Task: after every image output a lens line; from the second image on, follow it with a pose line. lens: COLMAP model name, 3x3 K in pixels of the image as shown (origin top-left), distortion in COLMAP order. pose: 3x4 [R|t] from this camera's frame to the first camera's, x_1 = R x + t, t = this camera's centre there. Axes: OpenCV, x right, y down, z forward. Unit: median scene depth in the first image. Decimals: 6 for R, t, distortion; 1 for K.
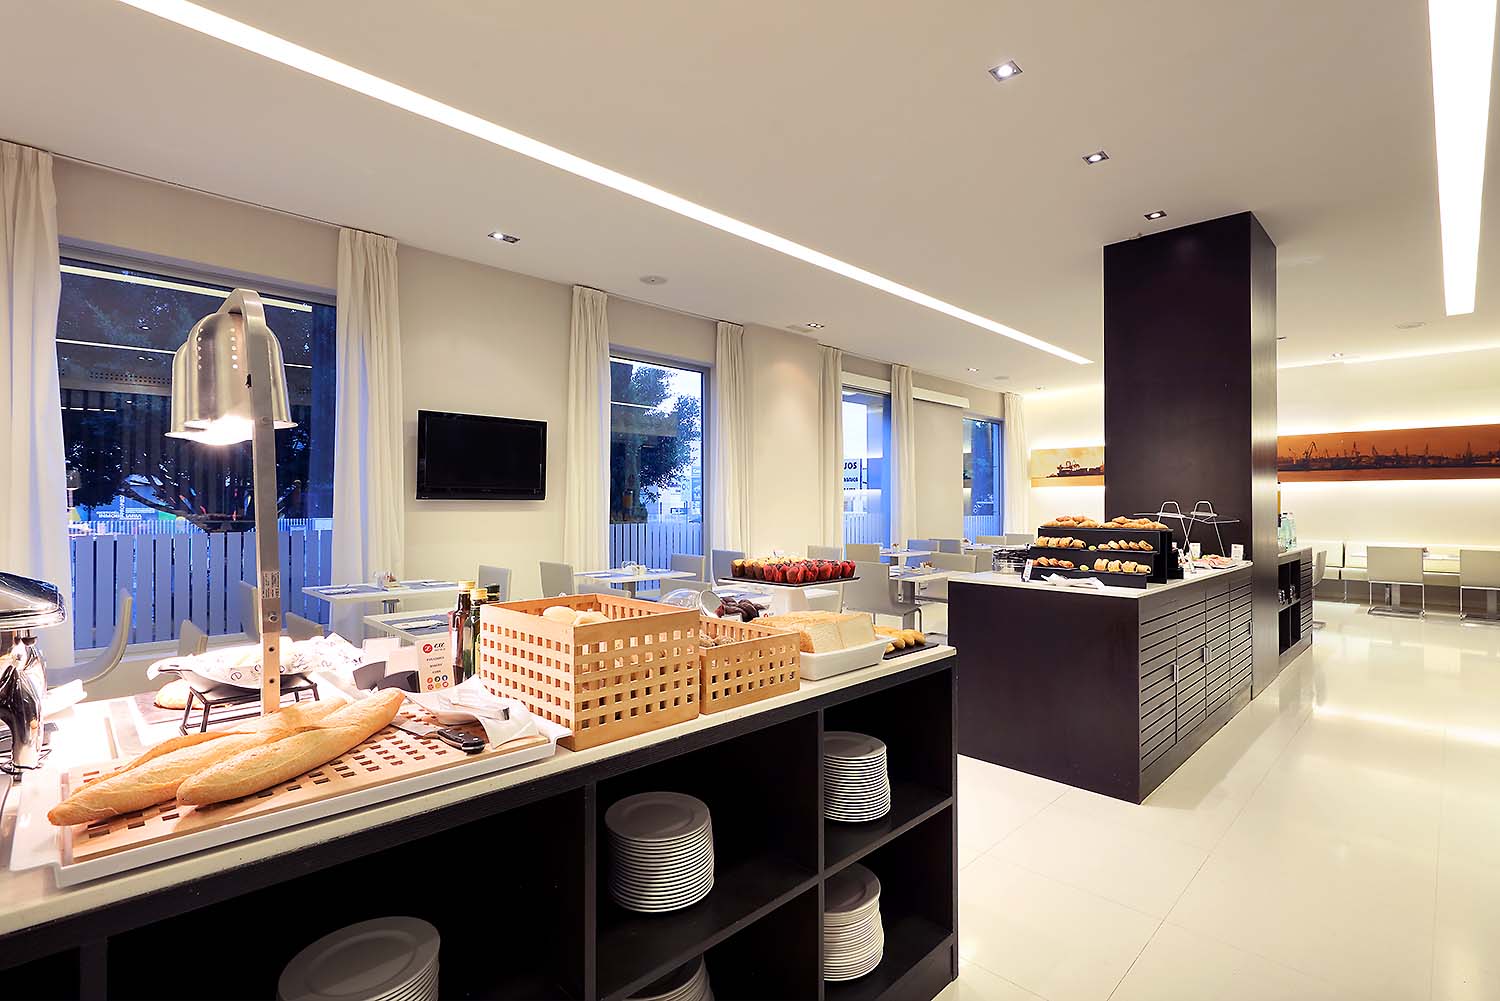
lens RADIAL K [[692.0, 0, 745.9], [0, 692.0, 488.8], [0, 0, 1]] dist [0.001326, 0.000373]
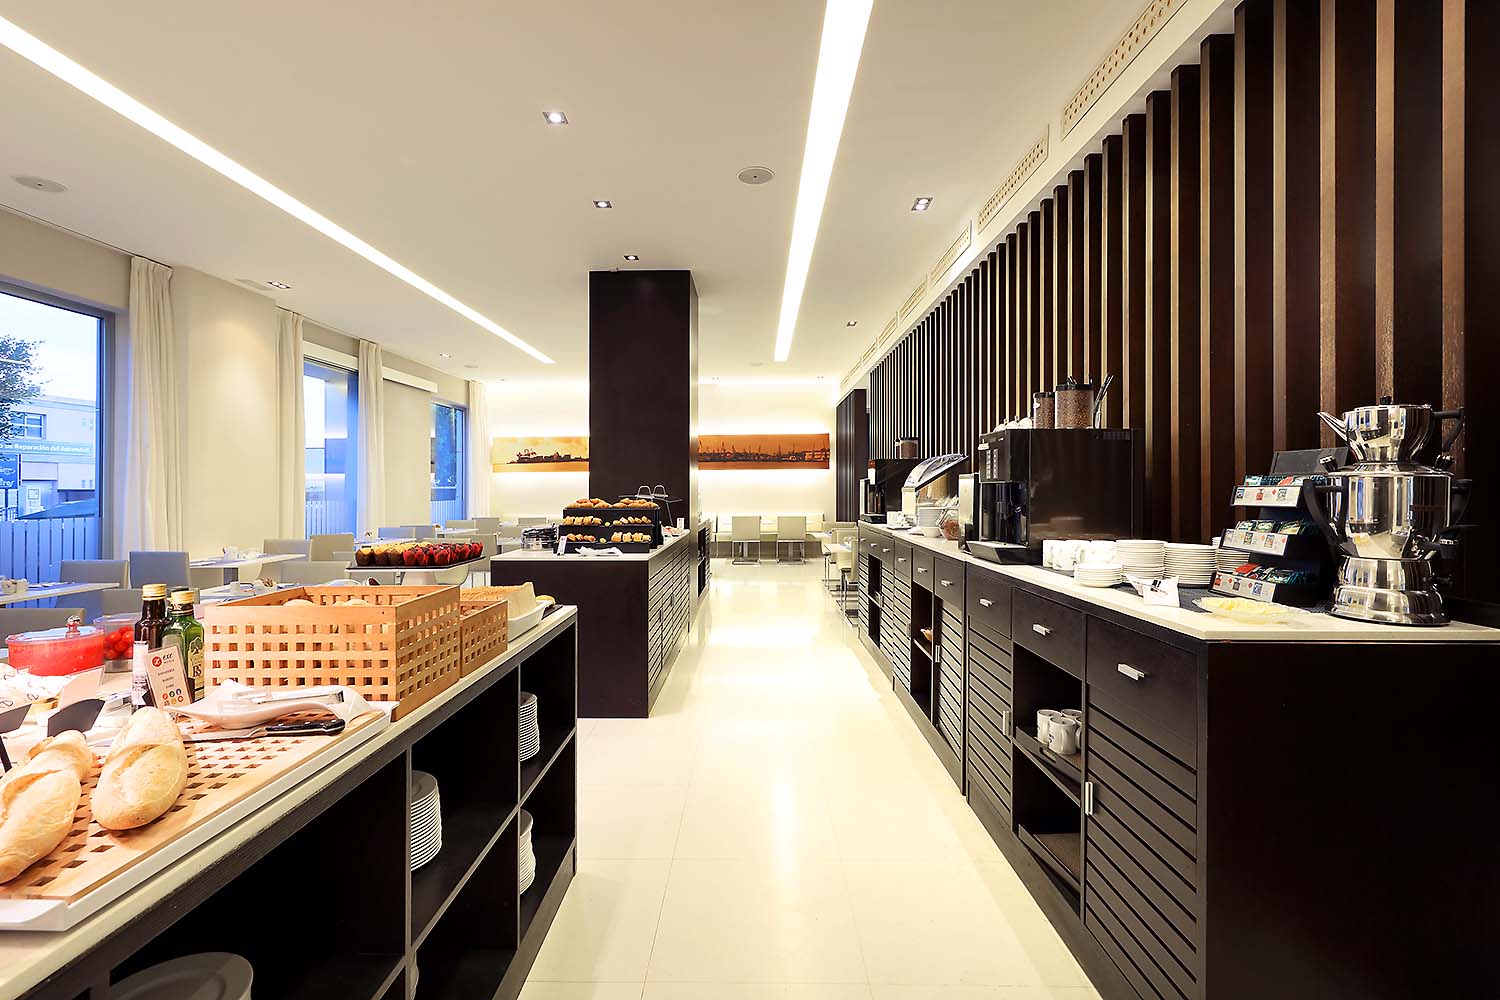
lens RADIAL K [[693.2, 0, 725.0], [0, 693.2, 474.1], [0, 0, 1]] dist [0.000173, 0.001659]
pose [[0.729431, 0.006423, 0.684025, -0.126705], [-0.007396, 0.999972, -0.001503, -0.002092], [-0.684015, -0.003963, 0.729457, -0.029659]]
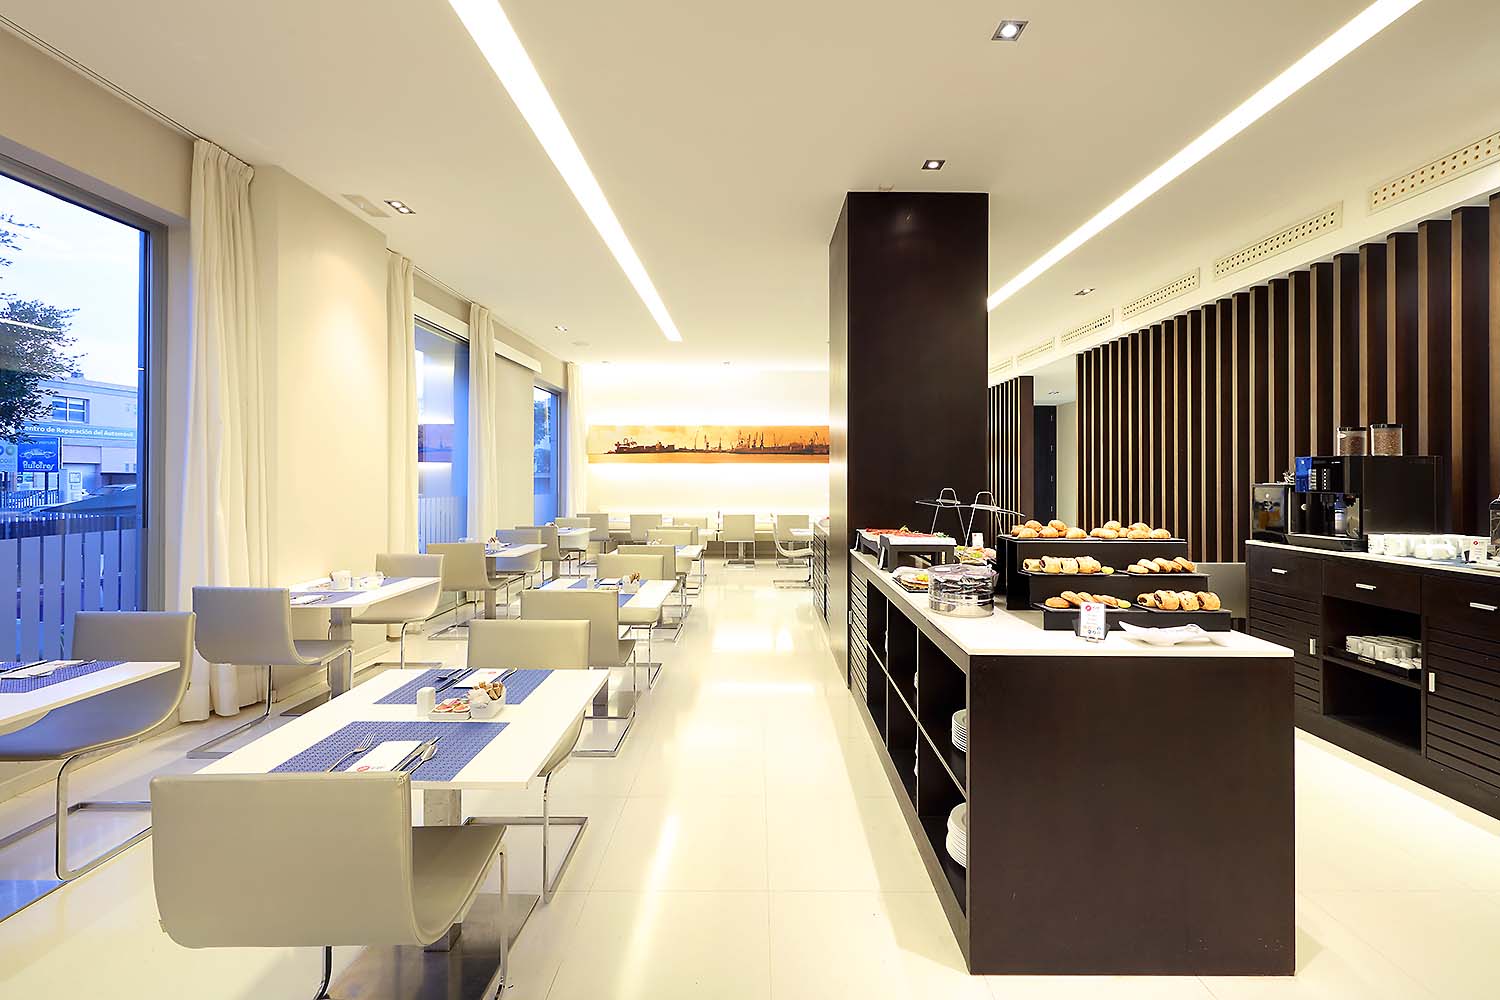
lens RADIAL K [[620.1, 0, 759.0], [0, 620.1, 469.5], [0, 0, 1]] dist [-0.001488, -0.000513]
pose [[0.694230, 0.009487, 0.719691, -0.115460], [-0.019027, 0.999806, 0.005175, -0.006551], [-0.719502, -0.017287, 0.694275, 0.543235]]
